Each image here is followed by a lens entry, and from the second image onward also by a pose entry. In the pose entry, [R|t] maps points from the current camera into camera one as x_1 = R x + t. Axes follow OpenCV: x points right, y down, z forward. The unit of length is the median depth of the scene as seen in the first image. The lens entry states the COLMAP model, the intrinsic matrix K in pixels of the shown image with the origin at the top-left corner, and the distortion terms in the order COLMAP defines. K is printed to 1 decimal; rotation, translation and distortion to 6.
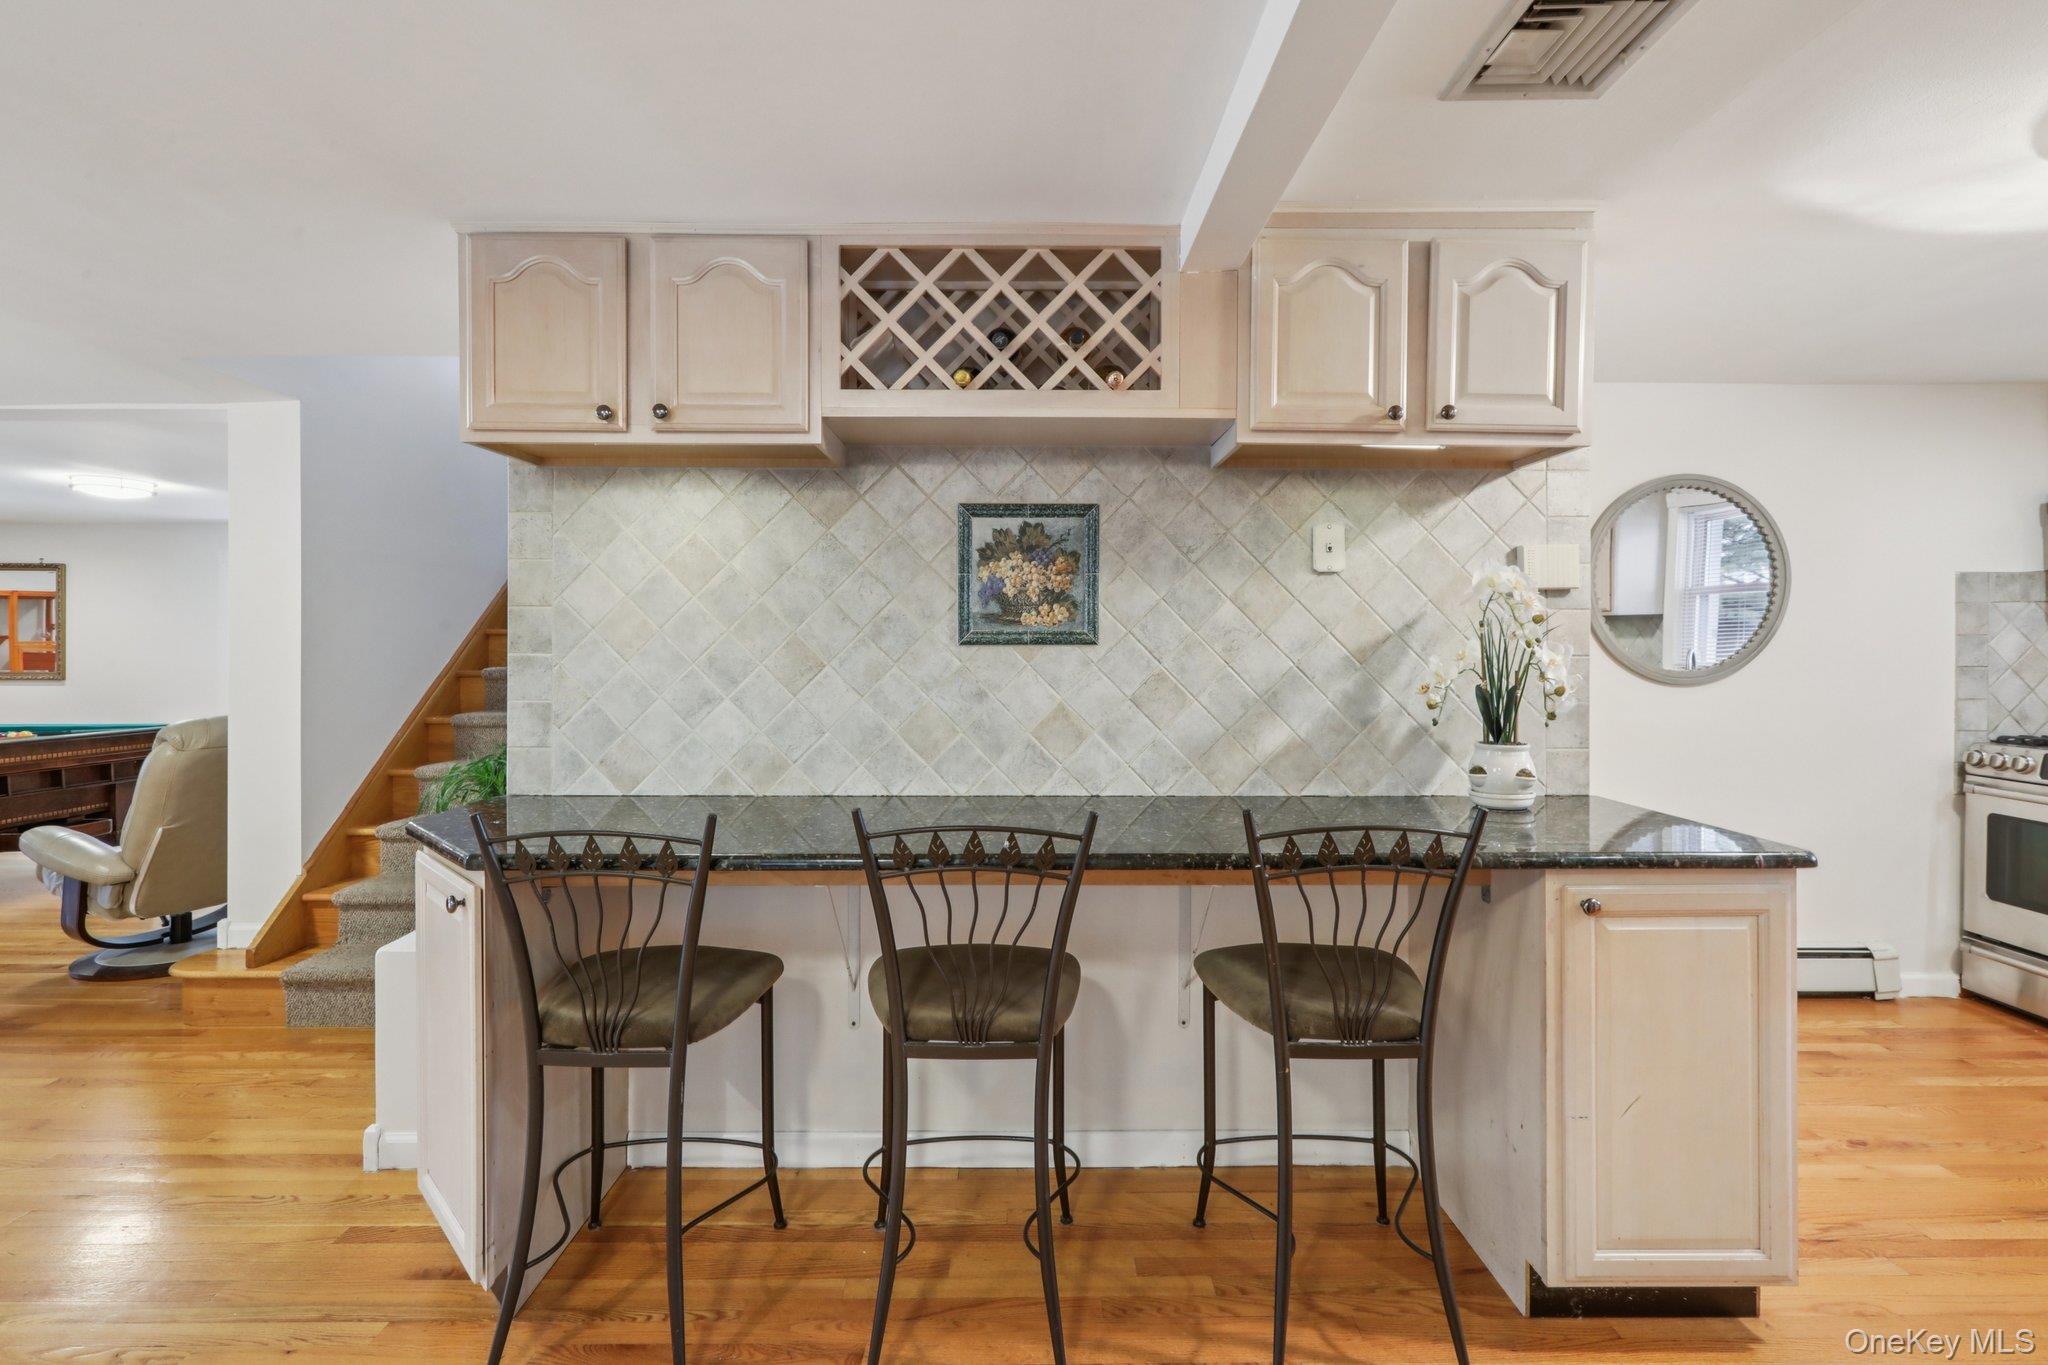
lens RADIAL K [[918.7, 0, 1030.3], [0, 918.7, 637.2], [0, 0, 1]] dist [0.001111, 0.000350]
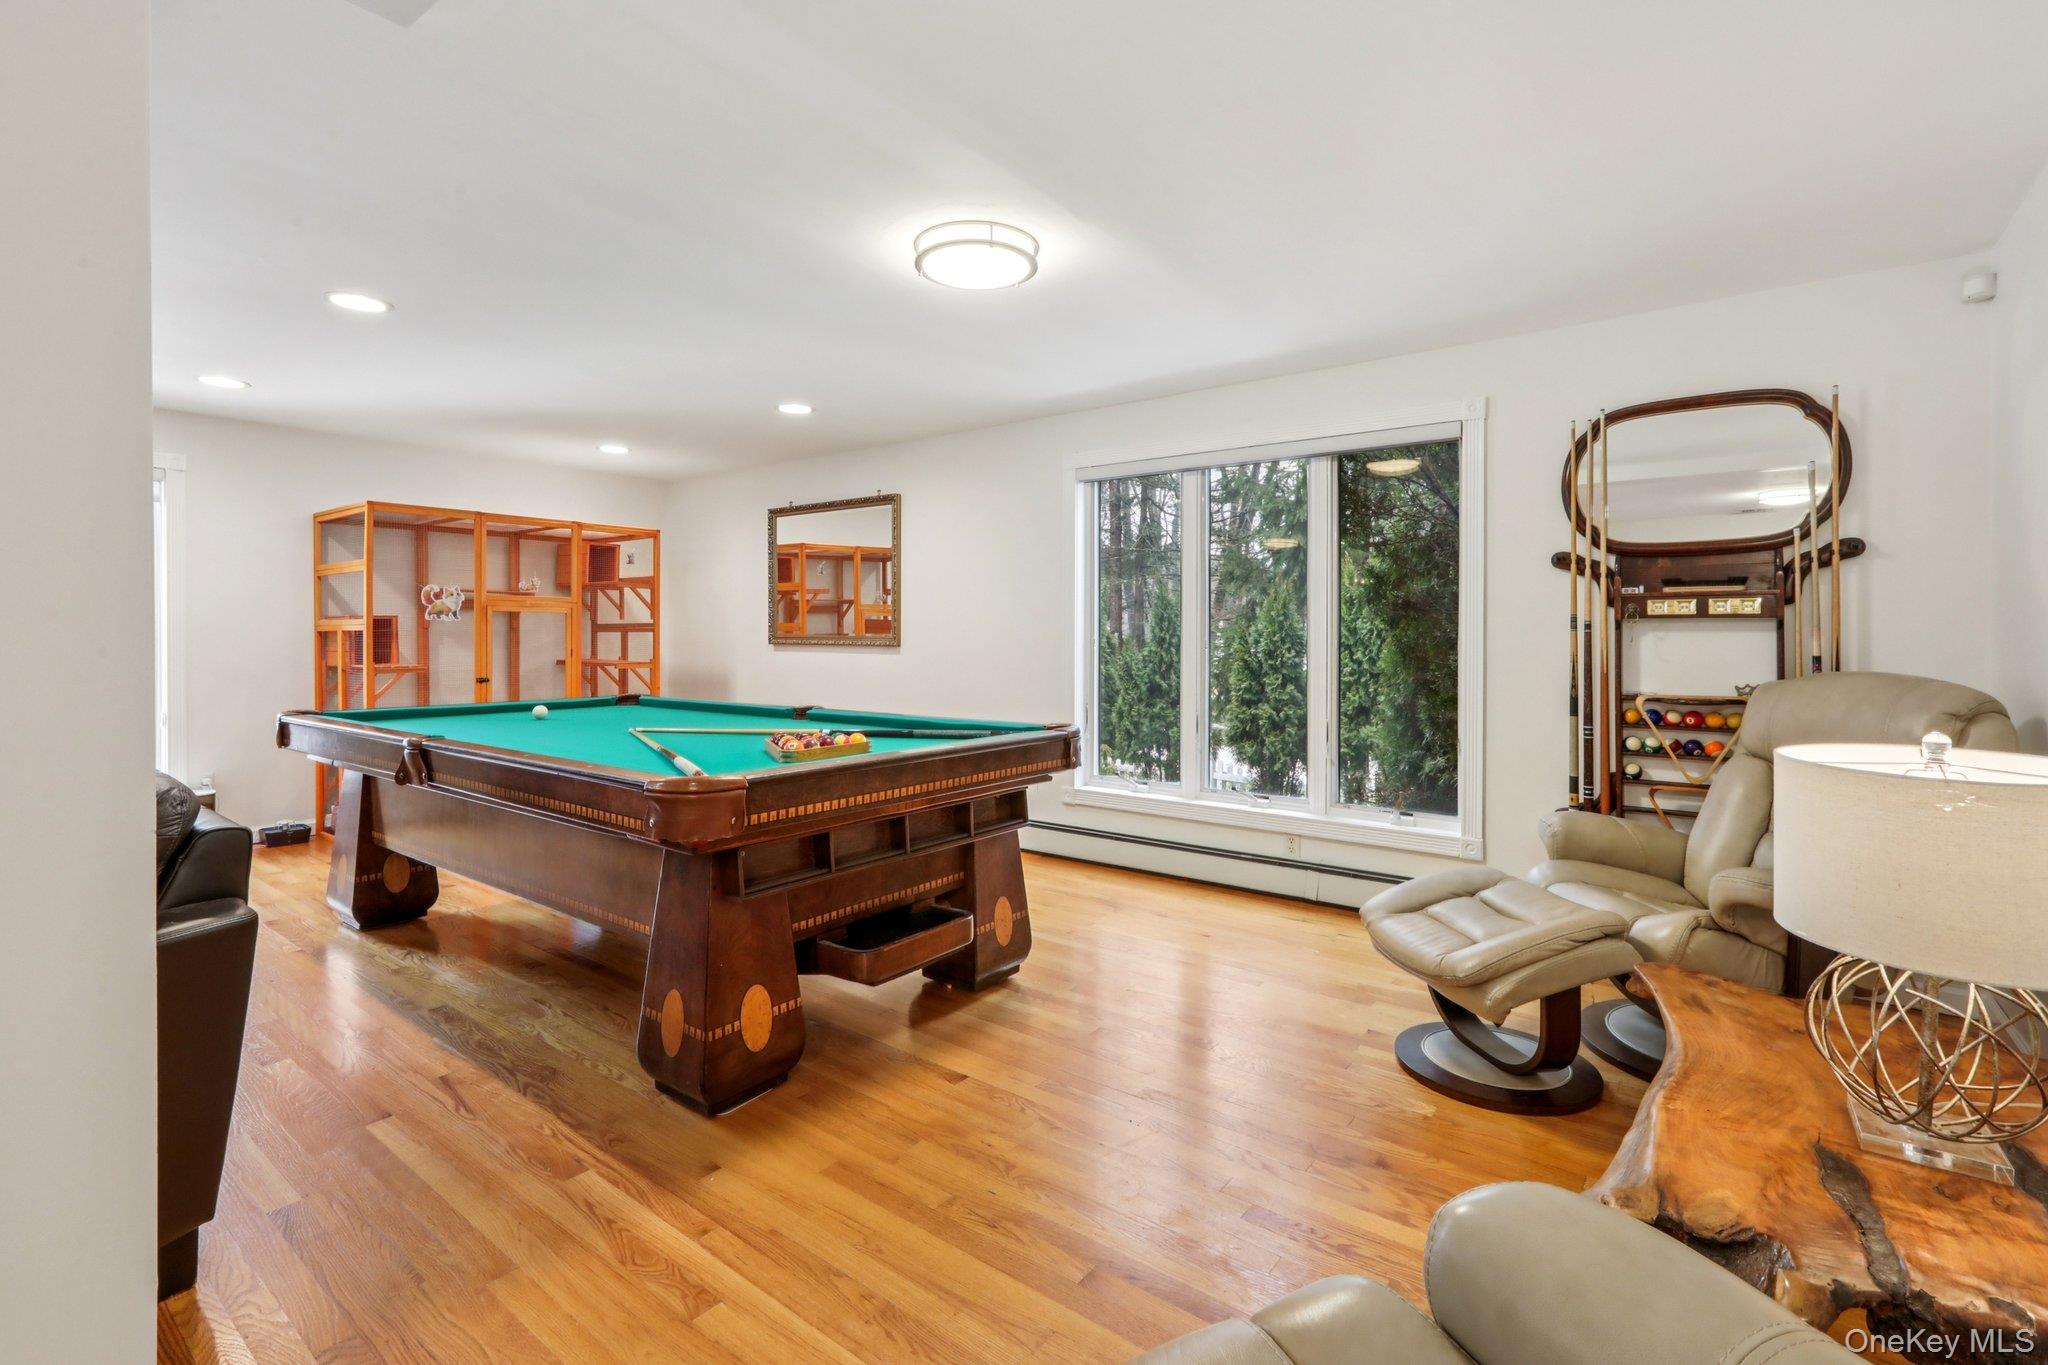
lens RADIAL K [[918.7, 0, 1030.3], [0, 918.7, 637.2], [0, 0, 1]] dist [0.001111, 0.000350]
pose [[0.789327, 0.000787, -0.613973, -0.508228], [0.005586, 0.999949, 0.008463, 0.030960], [0.613948, -0.010109, 0.789282, 0.476043]]
